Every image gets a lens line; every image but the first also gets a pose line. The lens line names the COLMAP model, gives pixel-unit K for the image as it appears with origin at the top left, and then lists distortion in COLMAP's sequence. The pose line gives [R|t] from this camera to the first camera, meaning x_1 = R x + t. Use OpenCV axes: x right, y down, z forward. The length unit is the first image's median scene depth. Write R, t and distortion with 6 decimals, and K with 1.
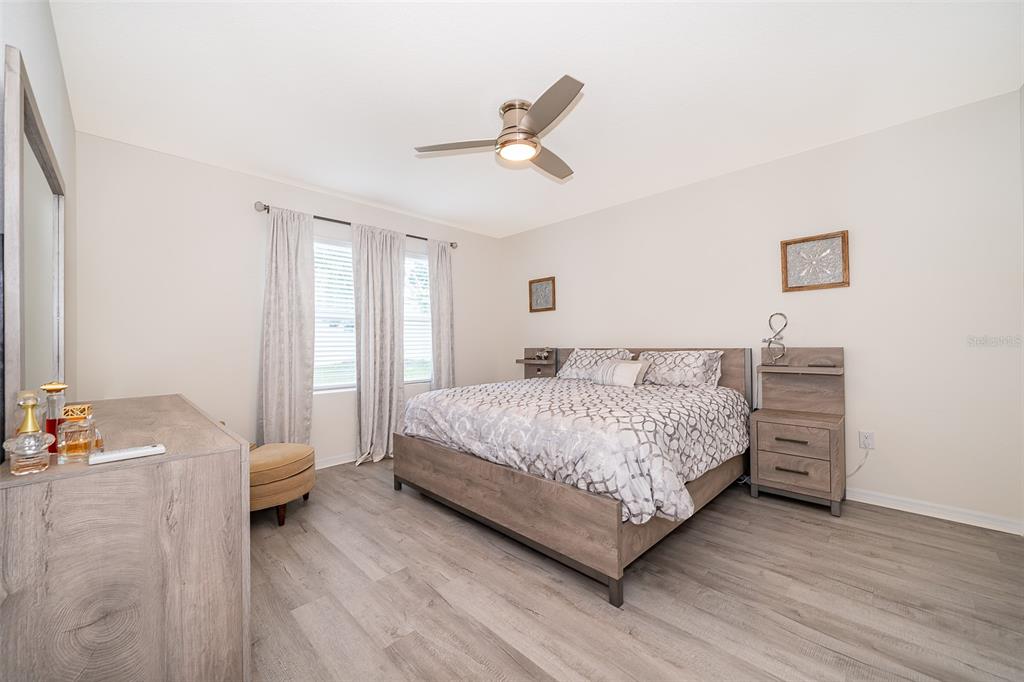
lens RADIAL K [[392.1, 0, 509.0], [0, 392.1, 342.0], [0, 0, 1]] dist [-0.001498, -0.000257]
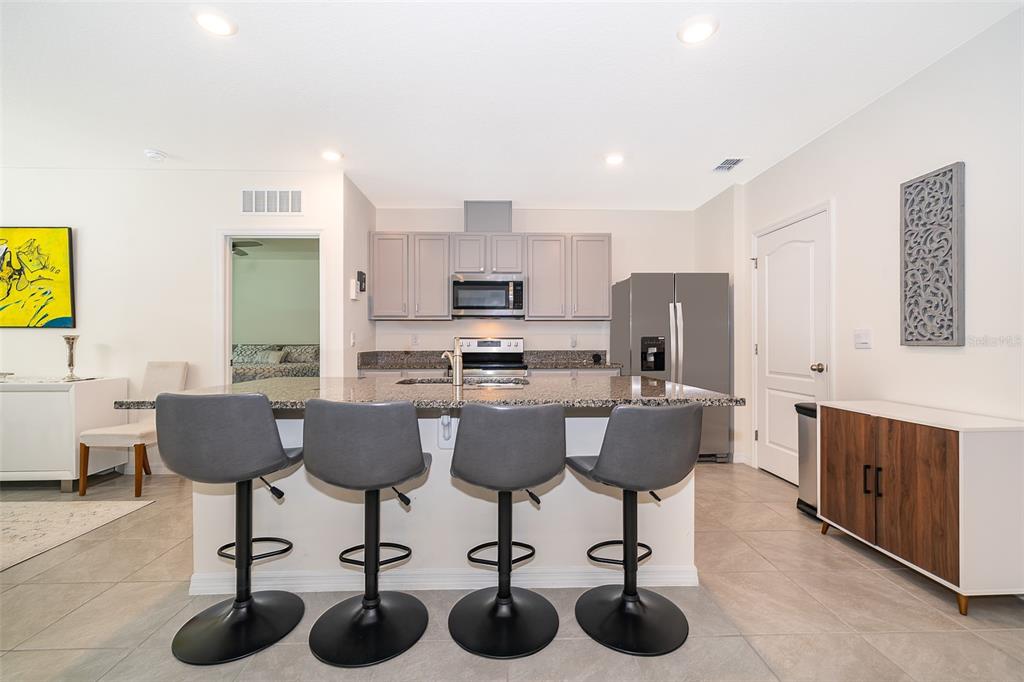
lens RADIAL K [[438.8, 0, 511.4], [0, 438.8, 340.5], [0, 0, 1]] dist [0.001977, -0.000311]
pose [[0.694659, 0.006640, 0.719309, -0.385591], [-0.004684, 0.999978, -0.004707, 0.003080], [-0.719324, -0.000099, 0.694675, -1.151230]]
